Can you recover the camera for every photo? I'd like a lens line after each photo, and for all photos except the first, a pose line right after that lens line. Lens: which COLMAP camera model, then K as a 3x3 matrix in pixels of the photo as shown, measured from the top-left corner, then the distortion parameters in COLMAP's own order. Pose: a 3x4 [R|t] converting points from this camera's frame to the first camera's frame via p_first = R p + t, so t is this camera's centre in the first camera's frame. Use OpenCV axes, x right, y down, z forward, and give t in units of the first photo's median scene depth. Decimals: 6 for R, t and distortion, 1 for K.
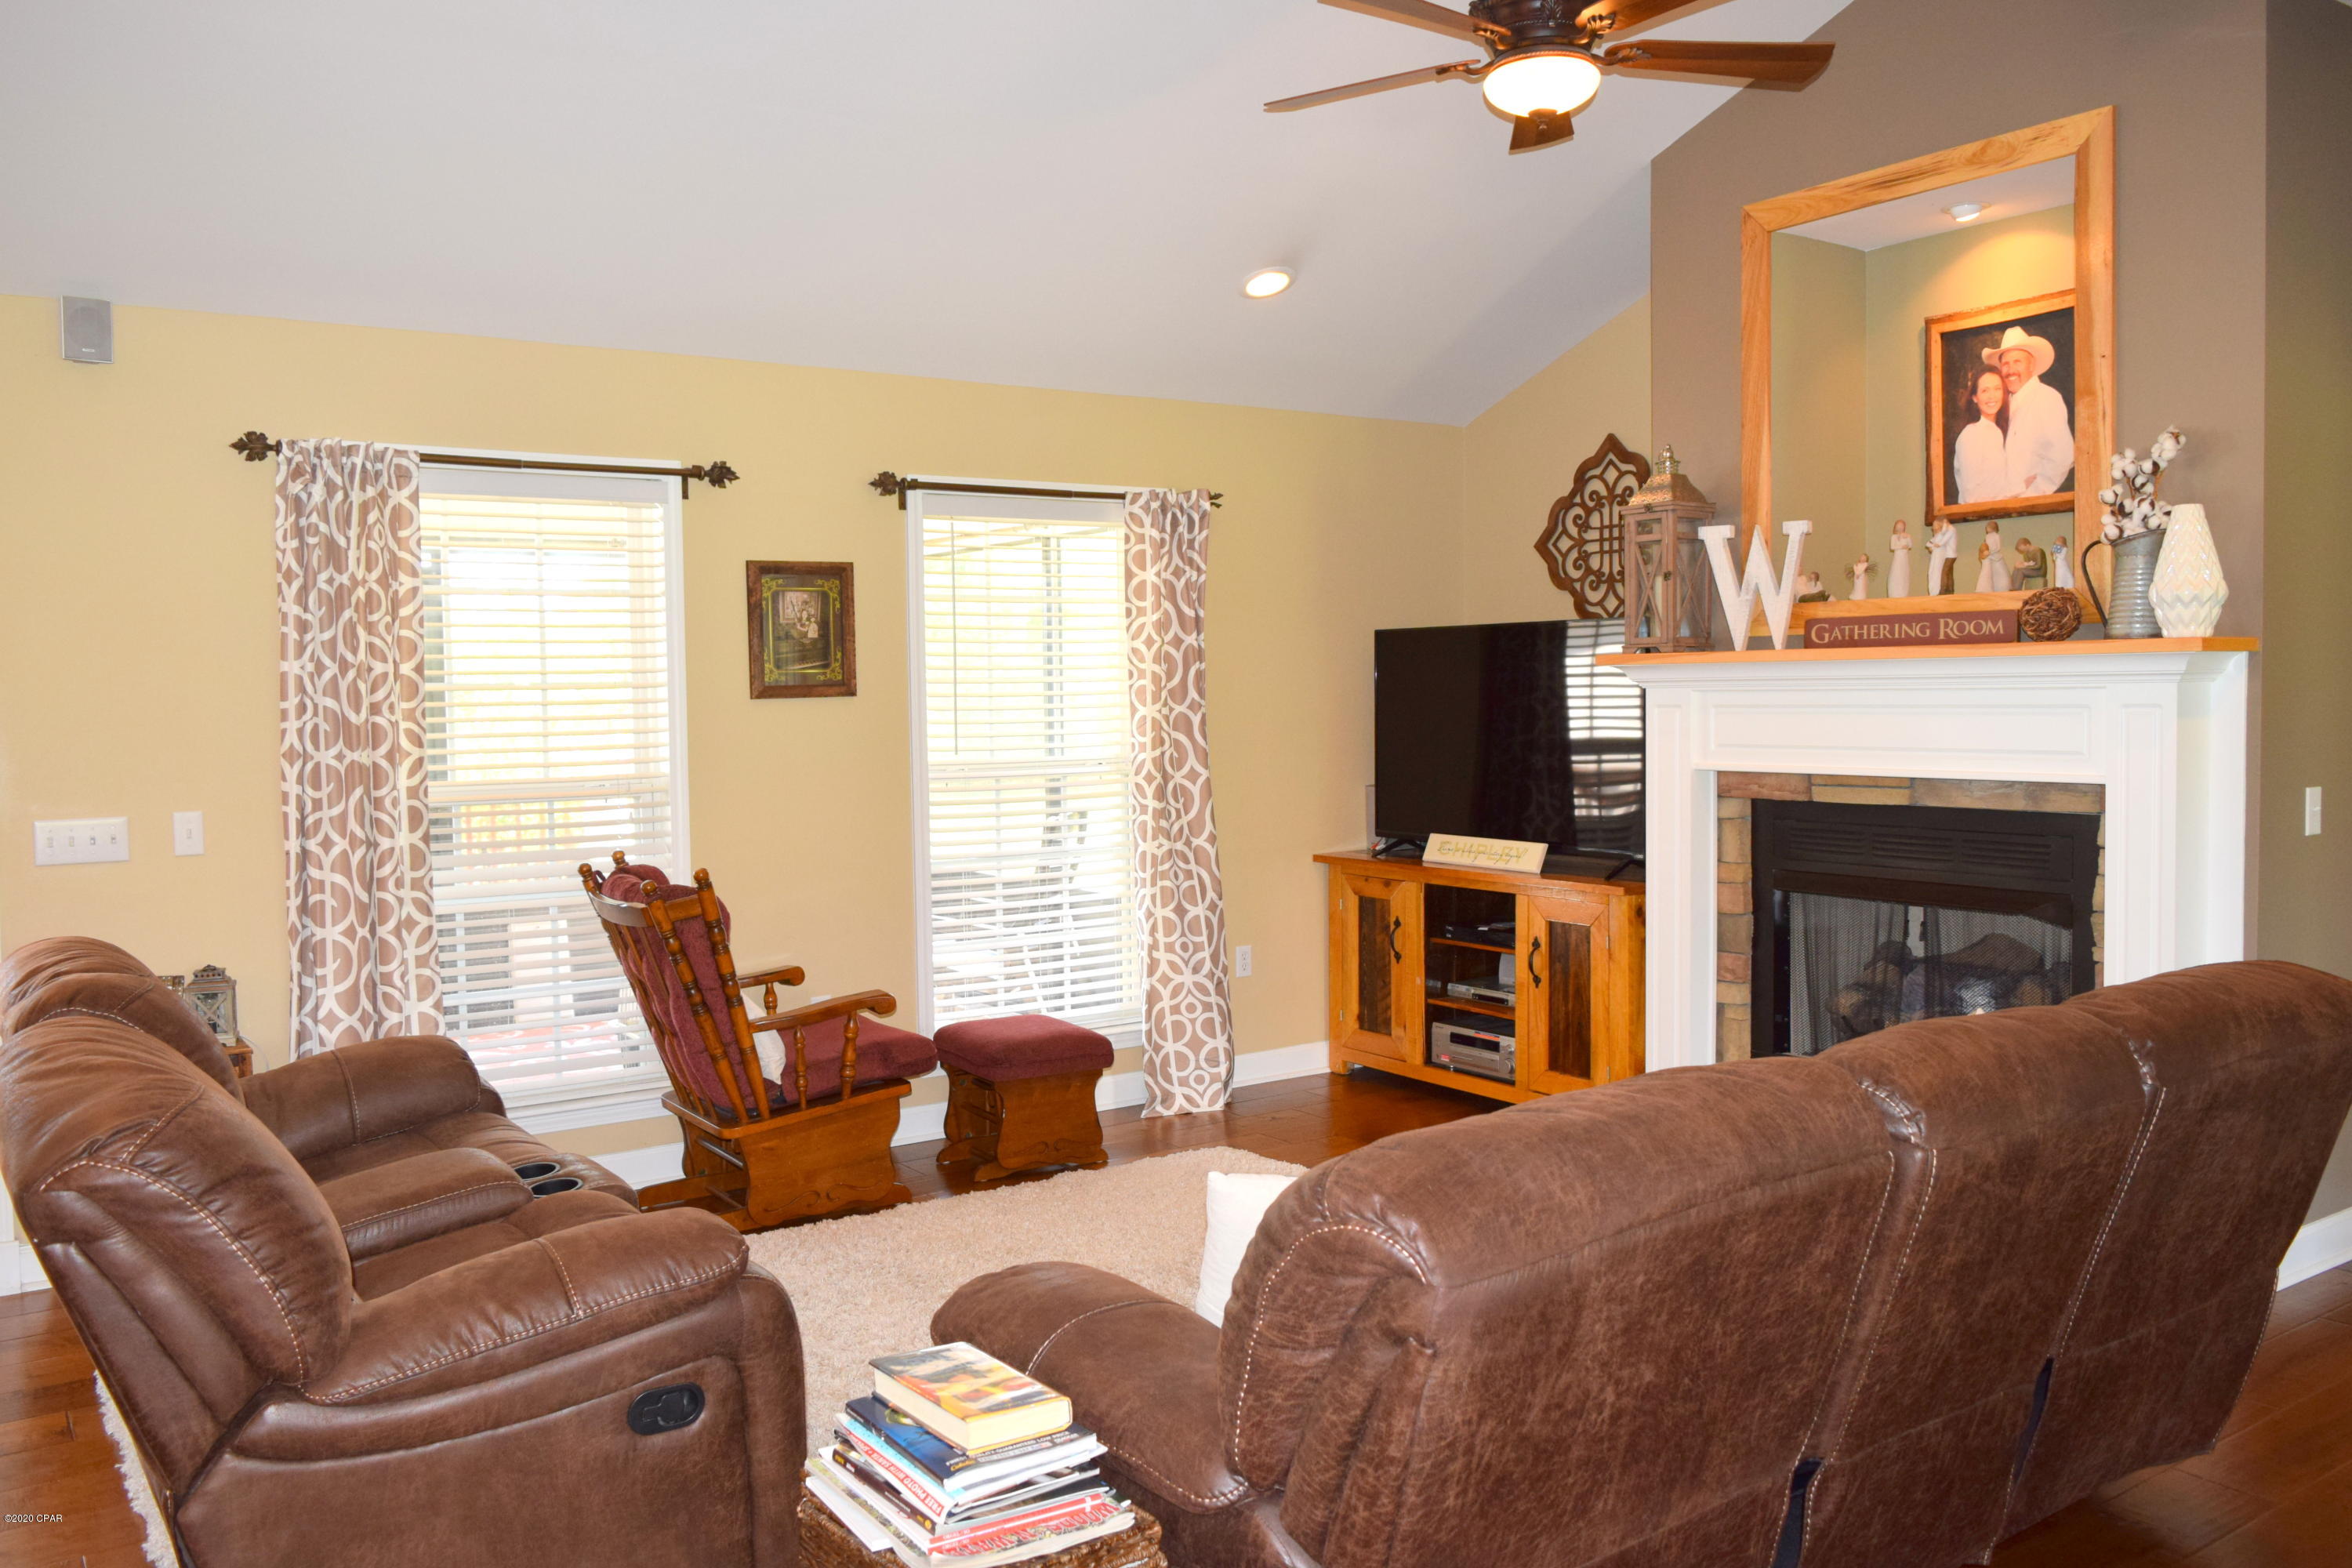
lens RADIAL K [[1846.1, 0, 1176.0], [0, 1846.1, 784.0], [0, 0, 1]] dist [-0.013210, -0.005028]
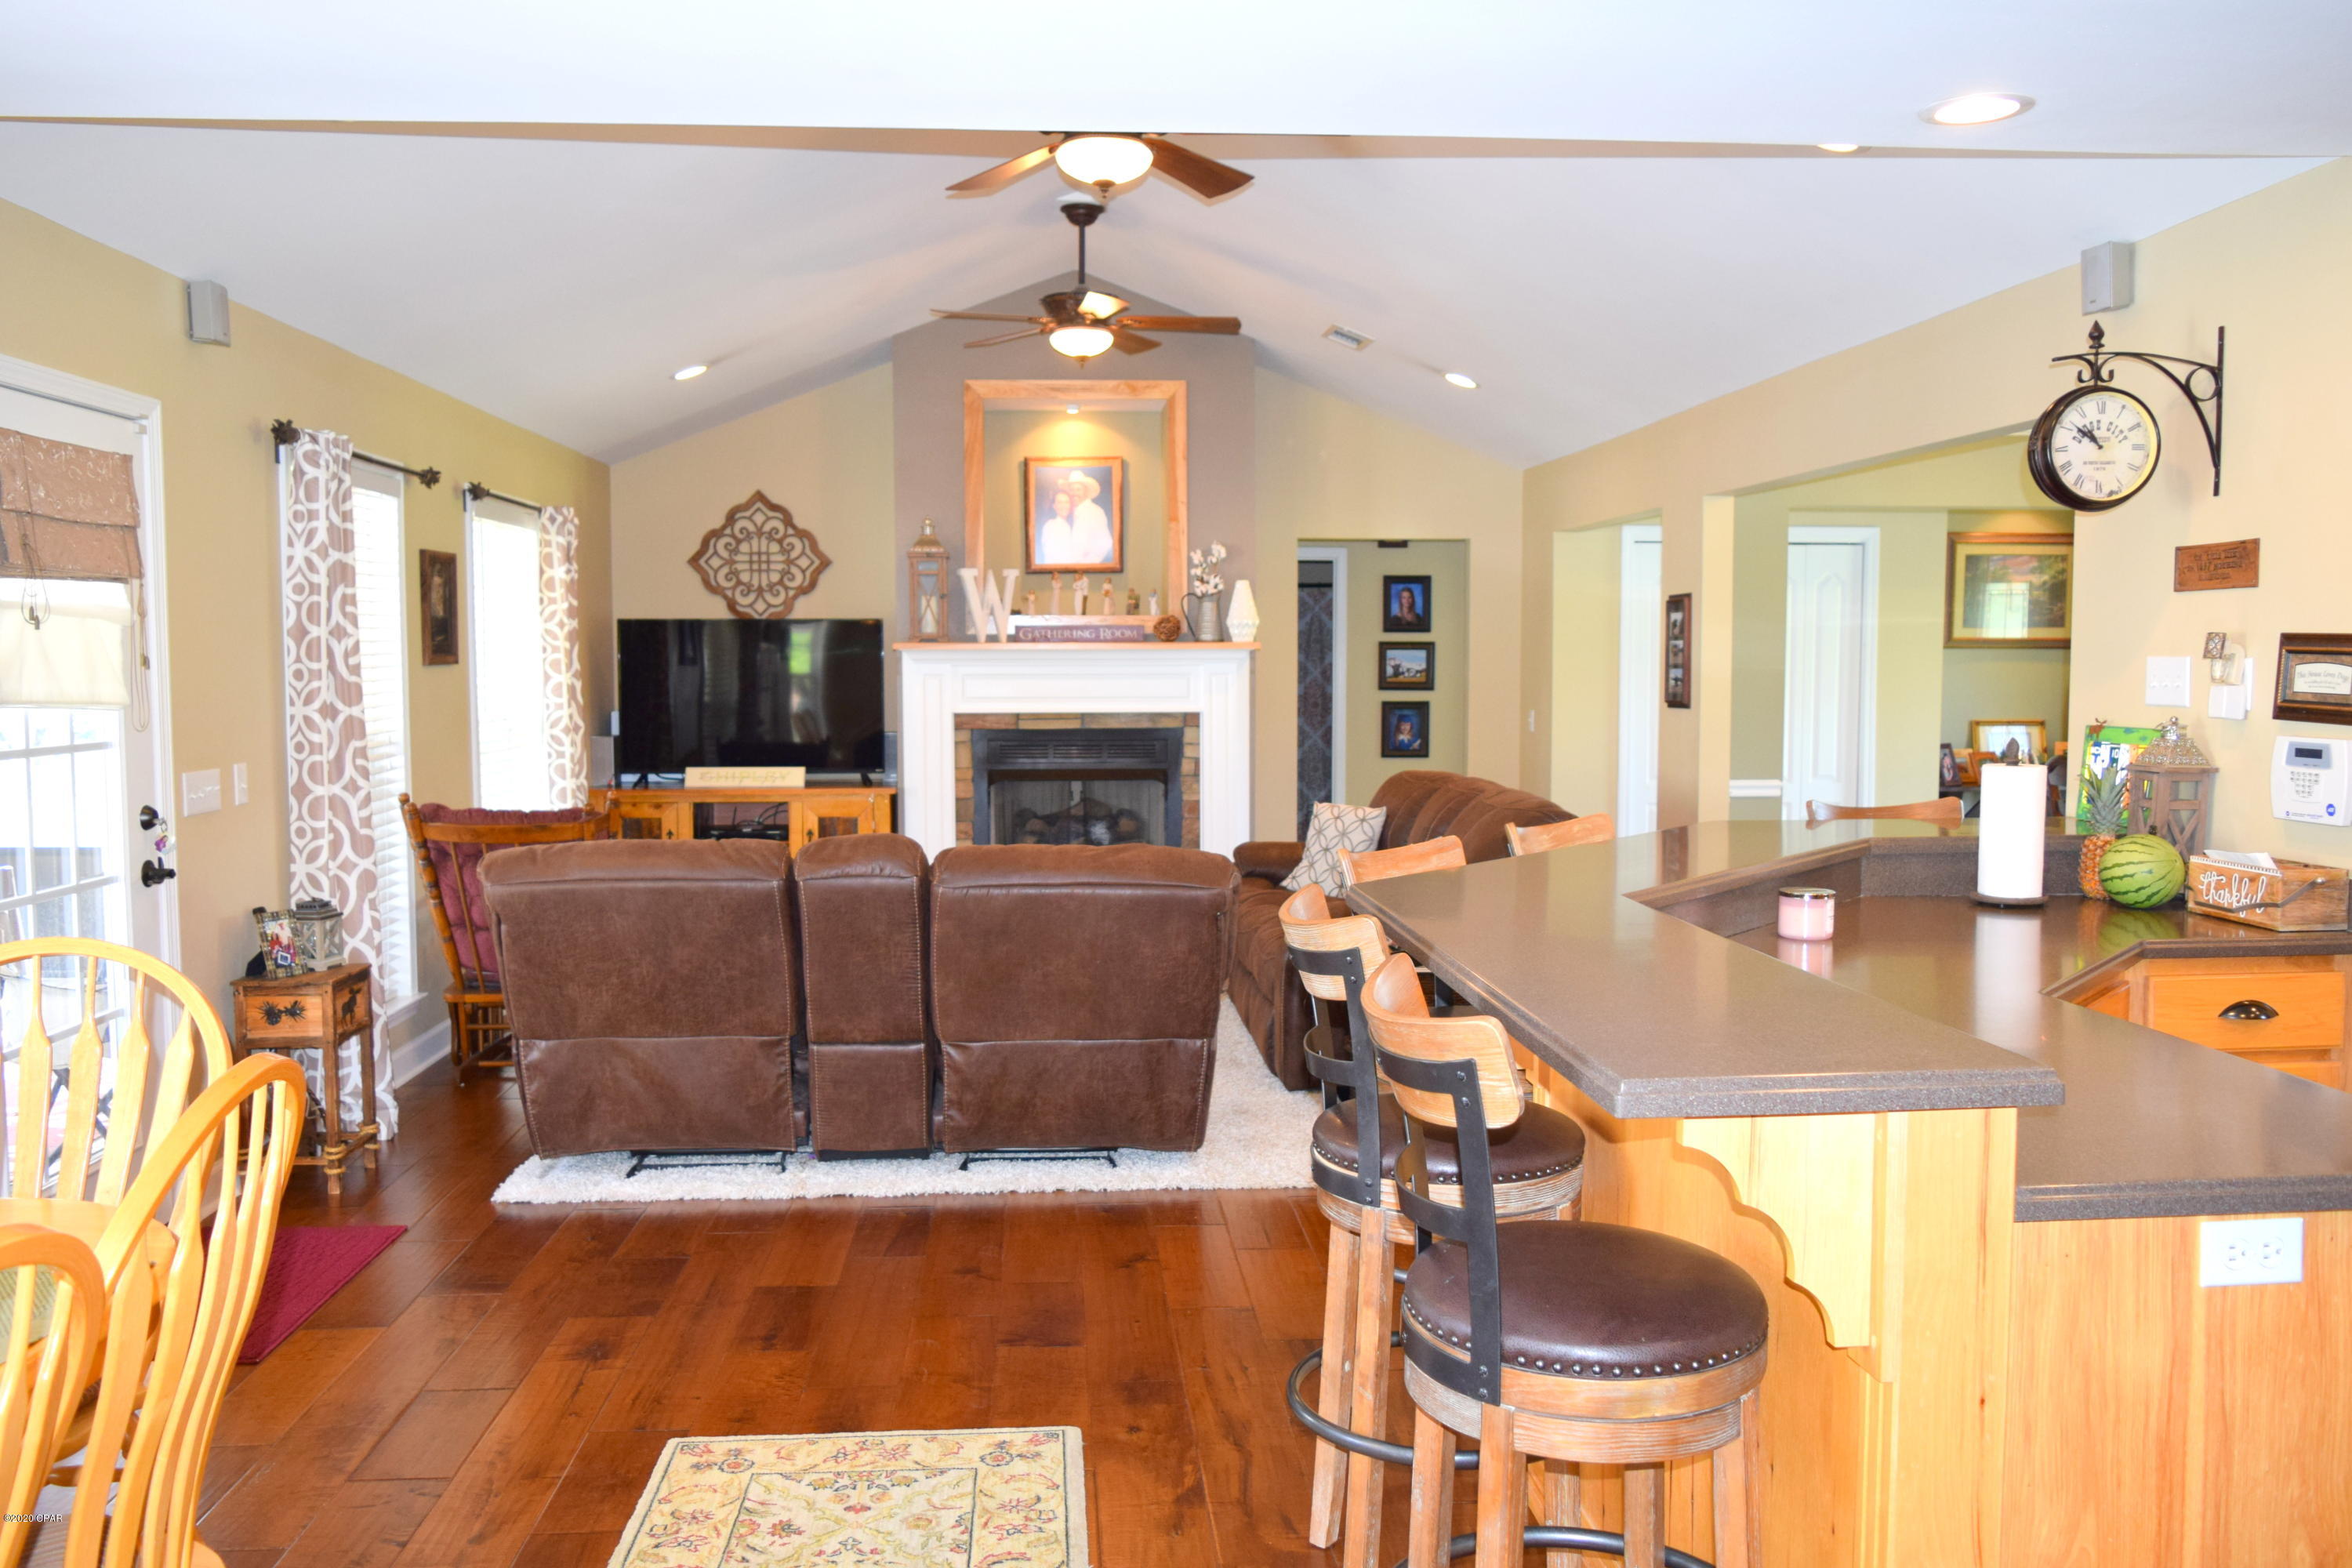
lens RADIAL K [[1846.1, 0, 1176.0], [0, 1846.1, 784.0], [0, 0, 1]] dist [-0.013210, -0.005028]
pose [[0.510197, -0.044822, 0.858889, -1.051264], [0.039592, 0.998806, 0.028606, 0.016705], [-0.859146, 0.019410, 0.511363, -0.029040]]
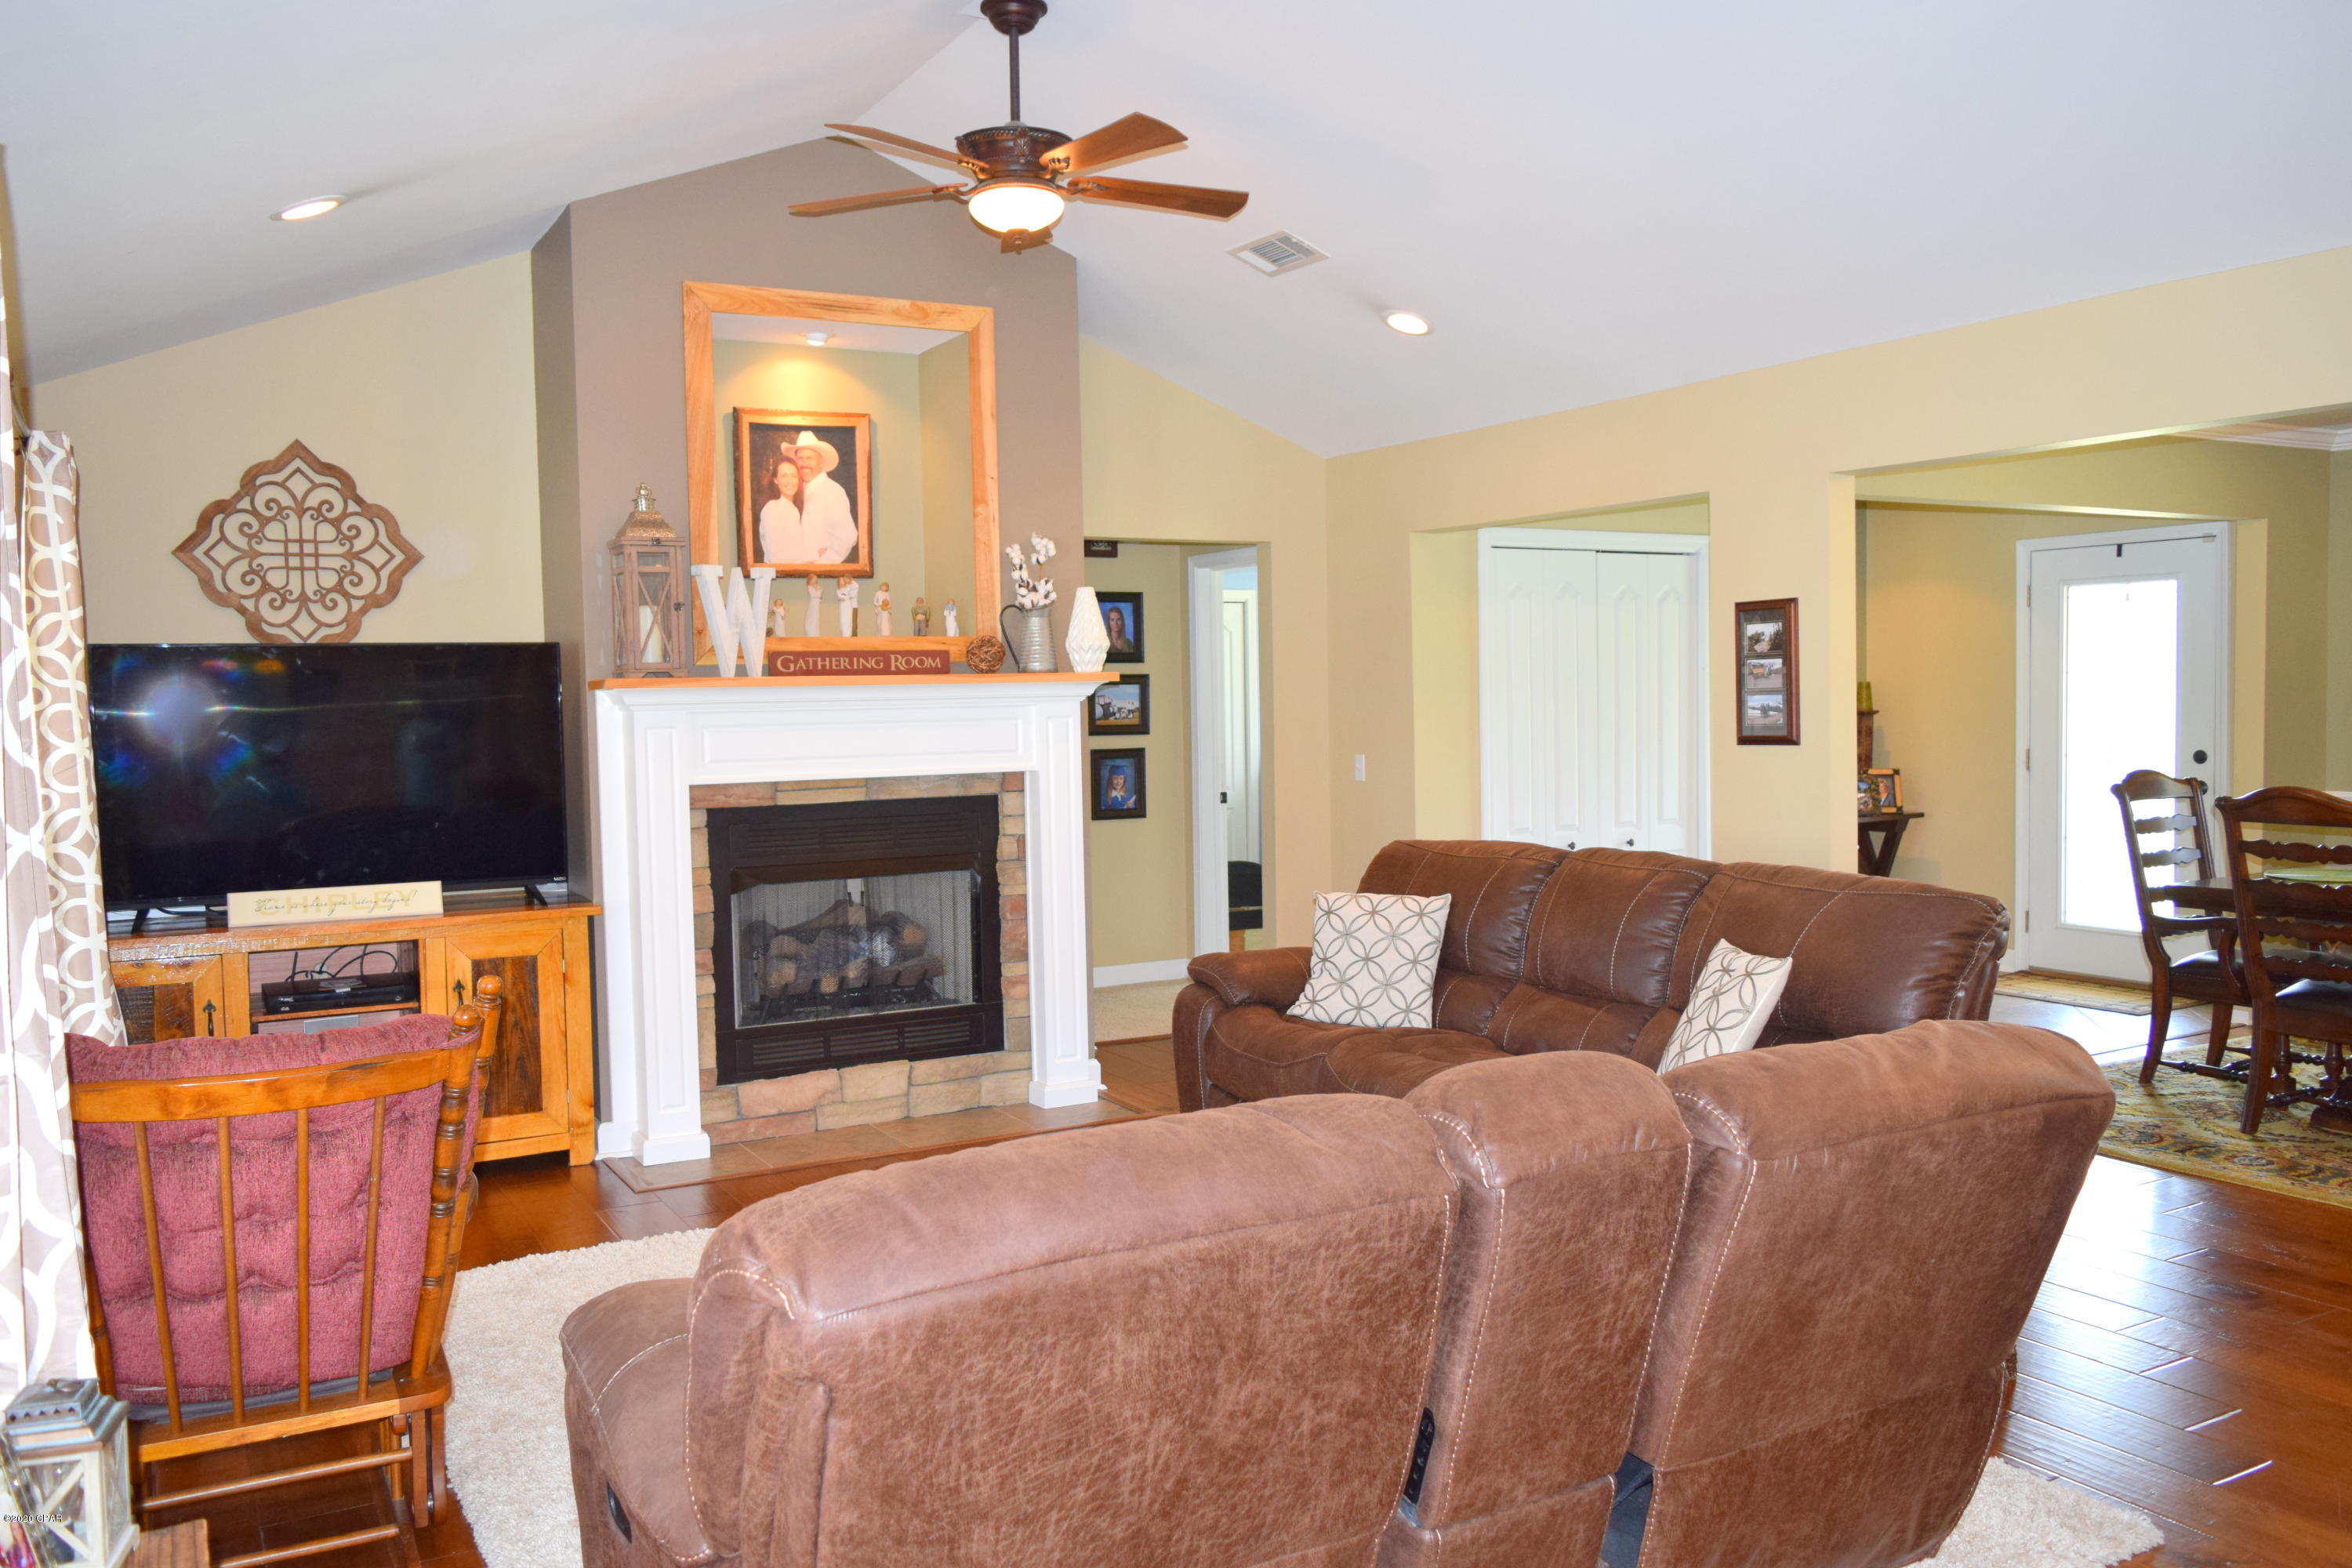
lens RADIAL K [[1825.5, 0, 1176.0], [0, 1825.5, 784.0], [0, 0, 1]] dist [-0.010469, -0.004244]
pose [[0.088792, -0.035380, 0.995422, -0.766355], [0.070992, 0.997052, 0.029105, -0.019274], [-0.993517, 0.068082, 0.091042, 0.611858]]
